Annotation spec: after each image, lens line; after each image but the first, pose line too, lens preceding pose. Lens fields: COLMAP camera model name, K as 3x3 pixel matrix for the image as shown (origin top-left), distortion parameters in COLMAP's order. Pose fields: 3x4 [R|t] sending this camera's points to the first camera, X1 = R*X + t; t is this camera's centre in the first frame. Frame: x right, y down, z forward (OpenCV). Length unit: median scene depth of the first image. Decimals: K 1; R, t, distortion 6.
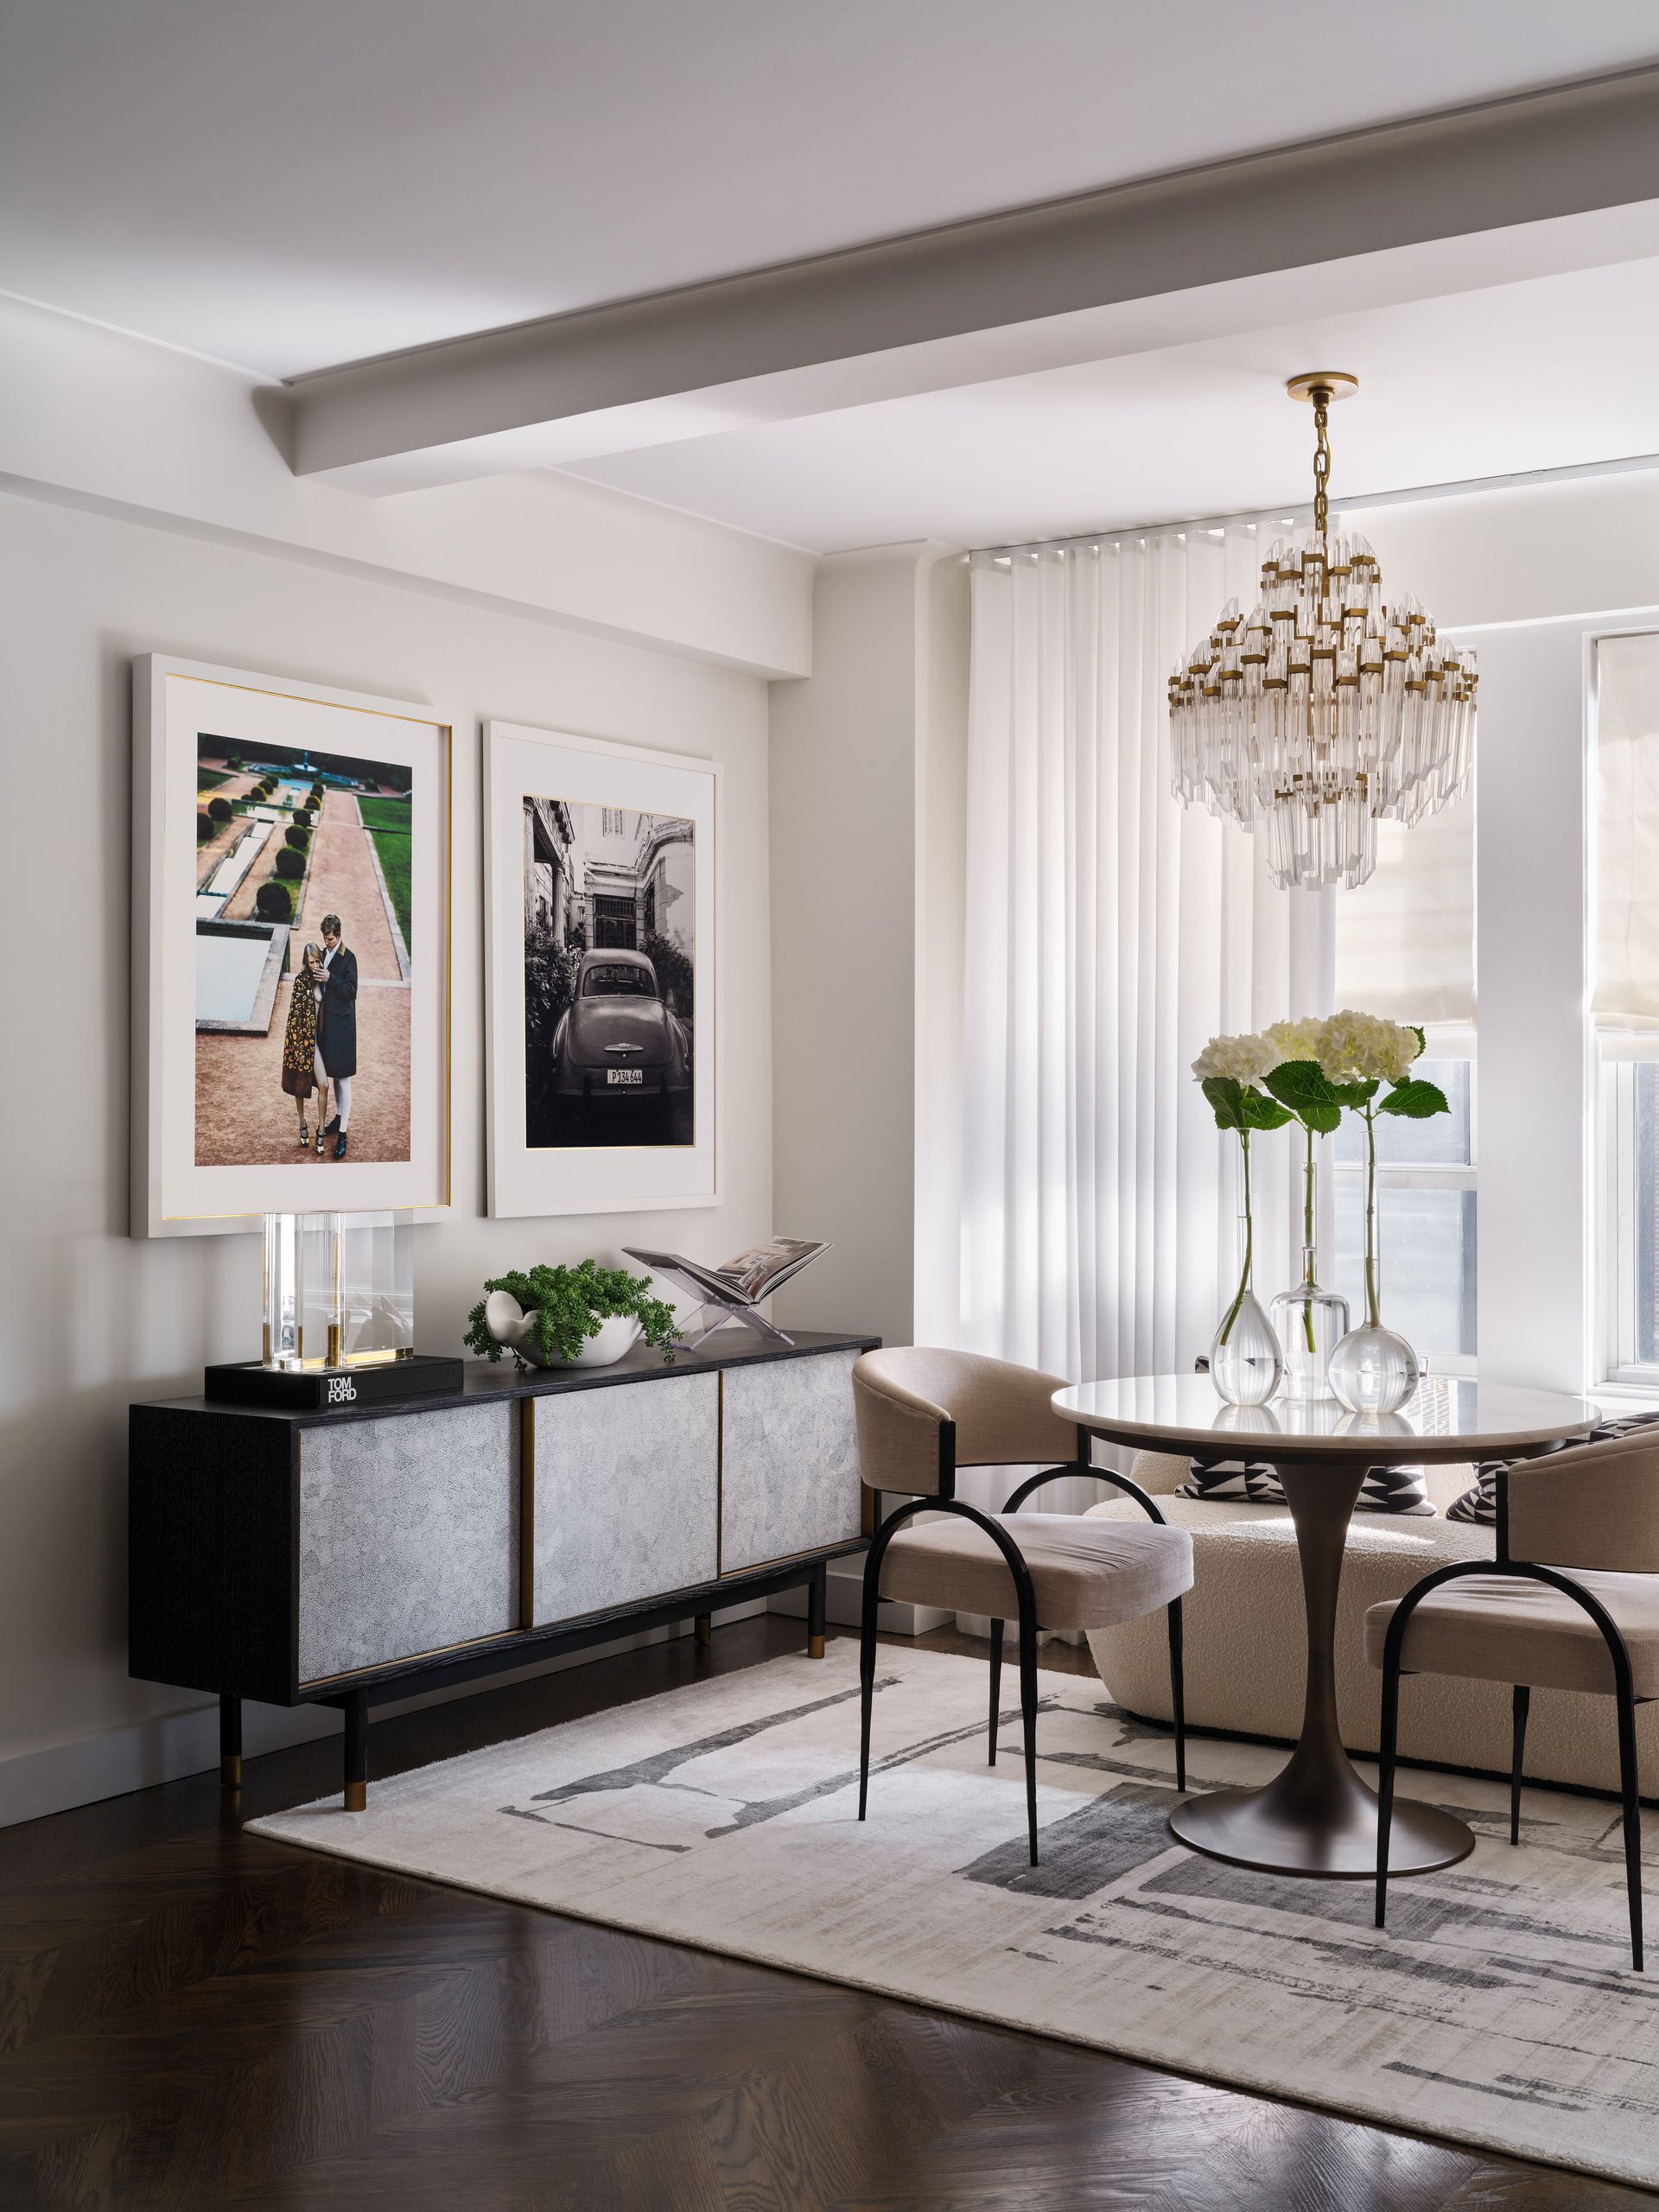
lens RADIAL K [[2475.8, 0, 829.5], [0, 2475.8, 1106.0], [0, 0, 1]] dist [-0.006276, -0.003012]
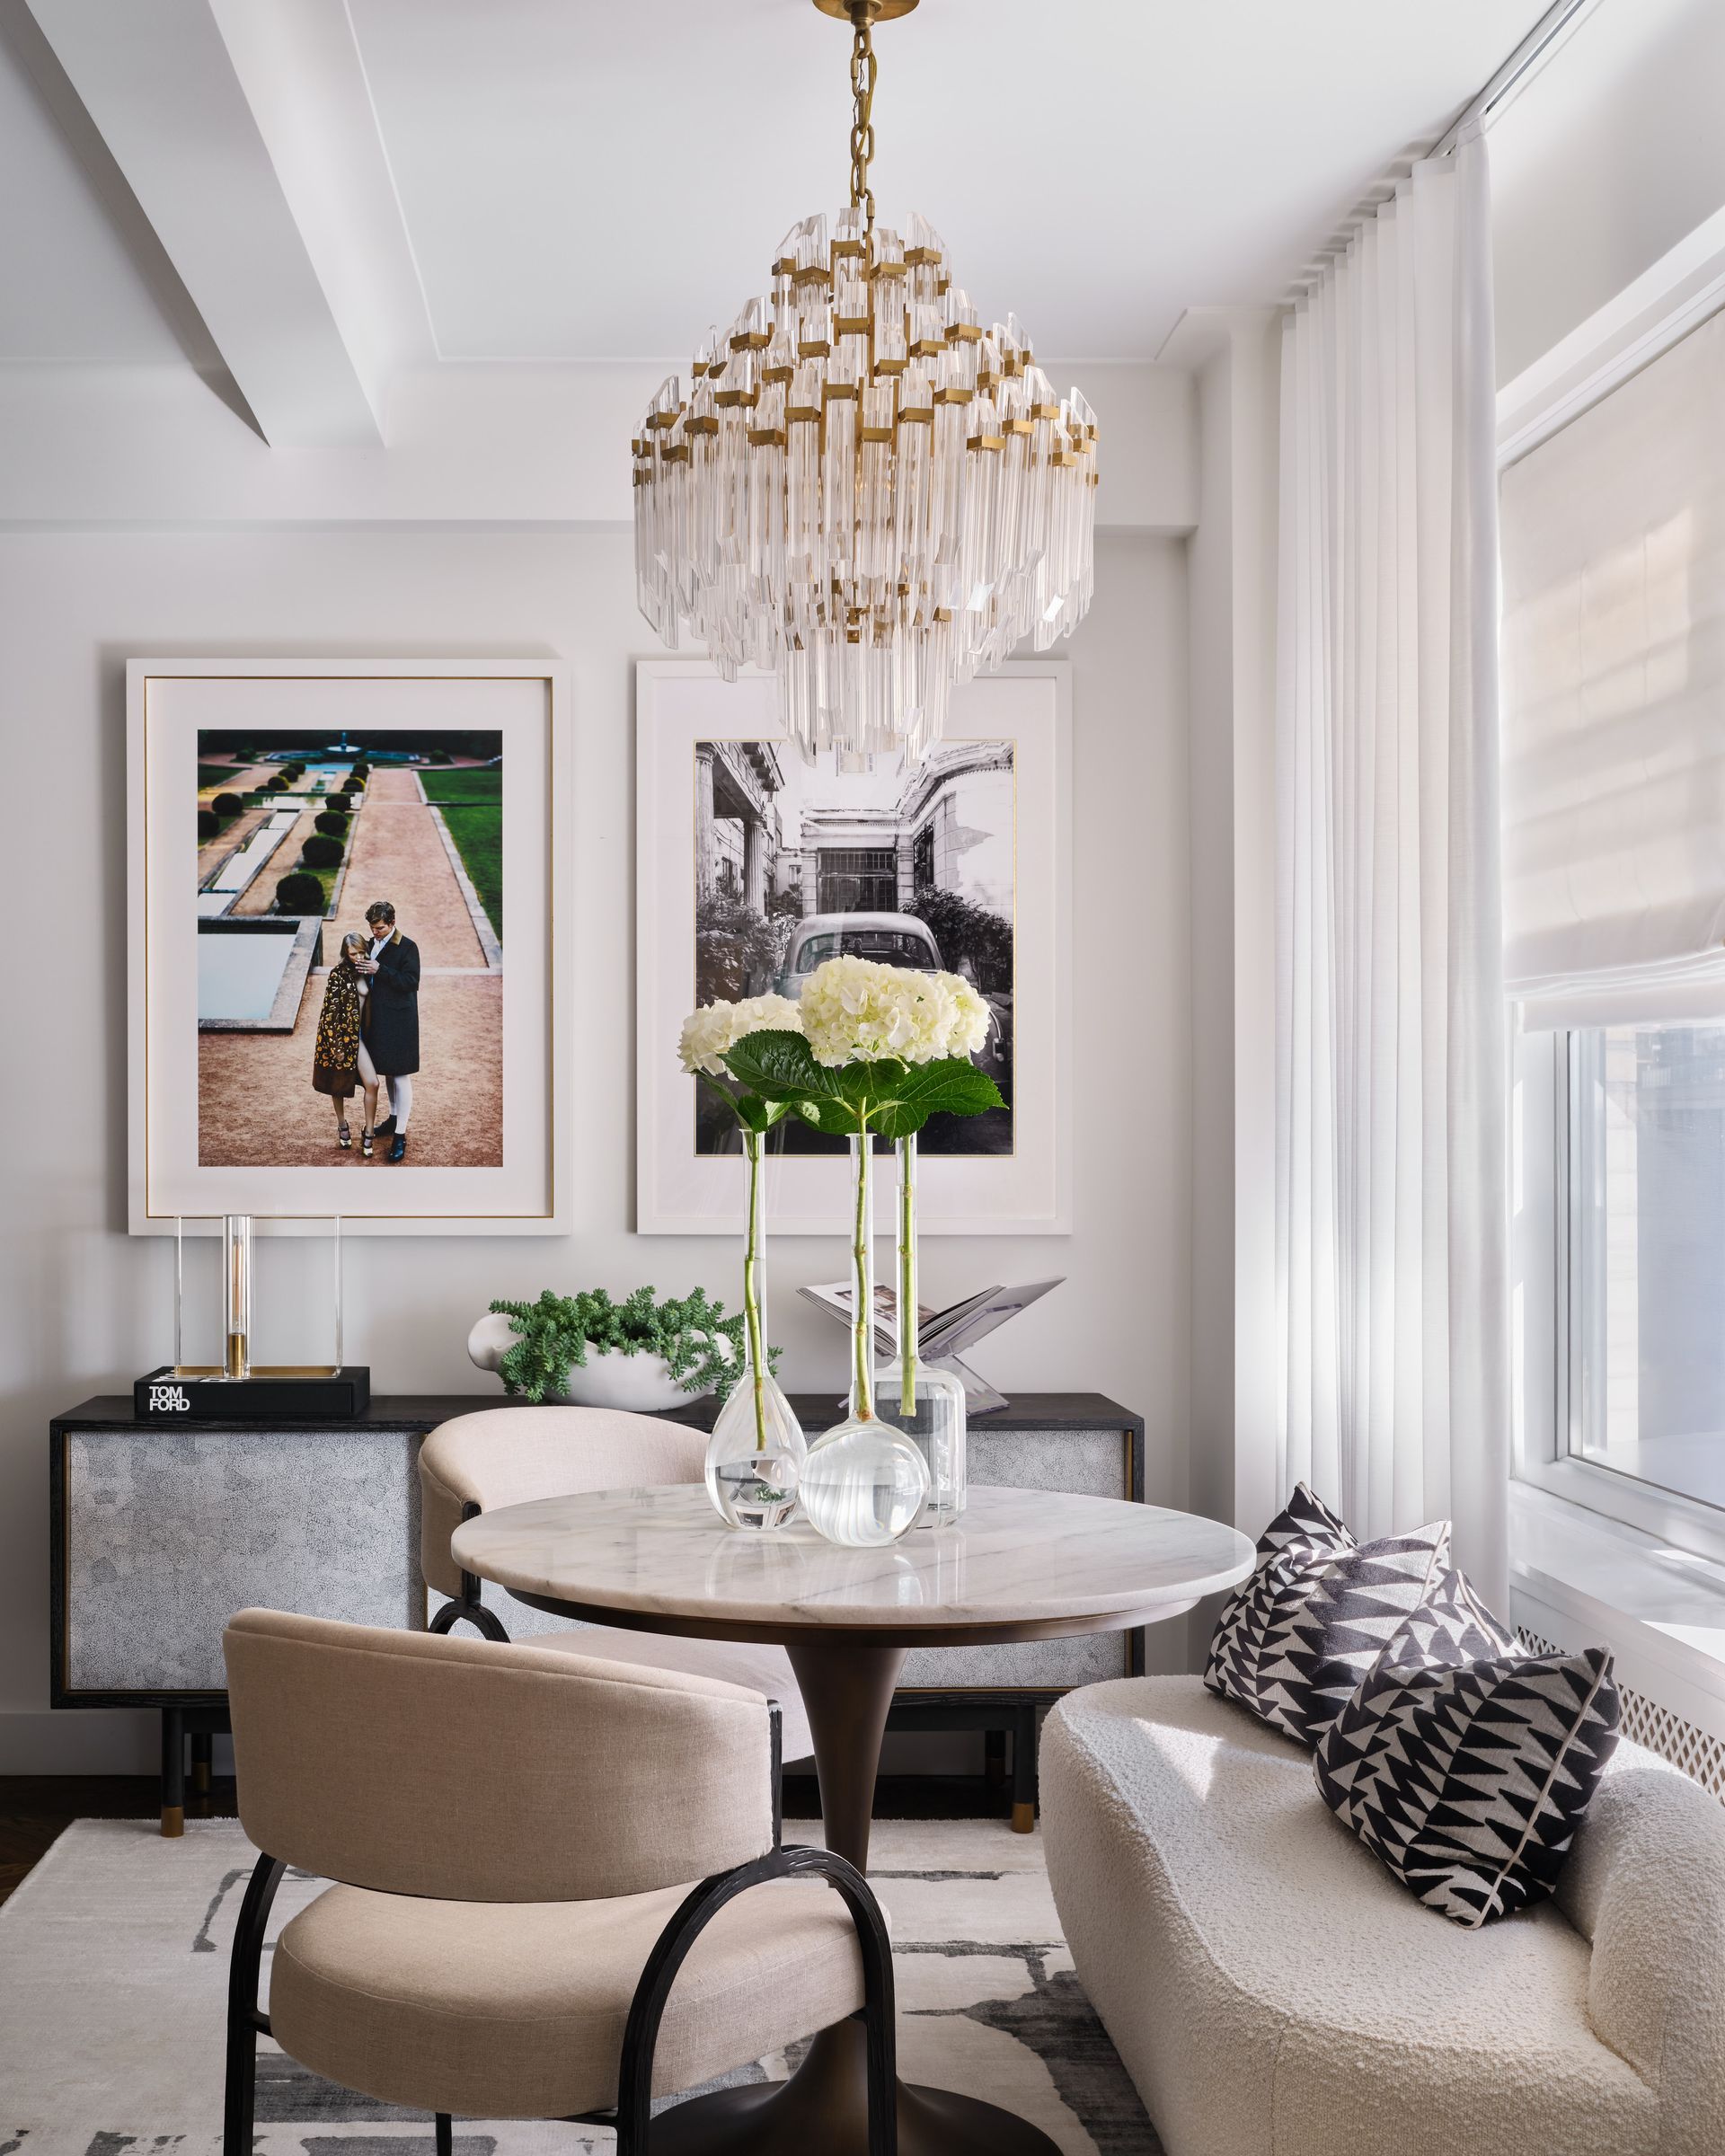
lens RADIAL K [[2856.3, 0, 862.5], [0, 2856.3, 1138.0], [0, 0, 1]] dist [0.008171, 0.010181]
pose [[0.564471, 0.008291, -0.825411, 0.804334], [0.000967, 0.999942, 0.010706, 0.000838], [0.825452, -0.006841, 0.564430, 0.544819]]
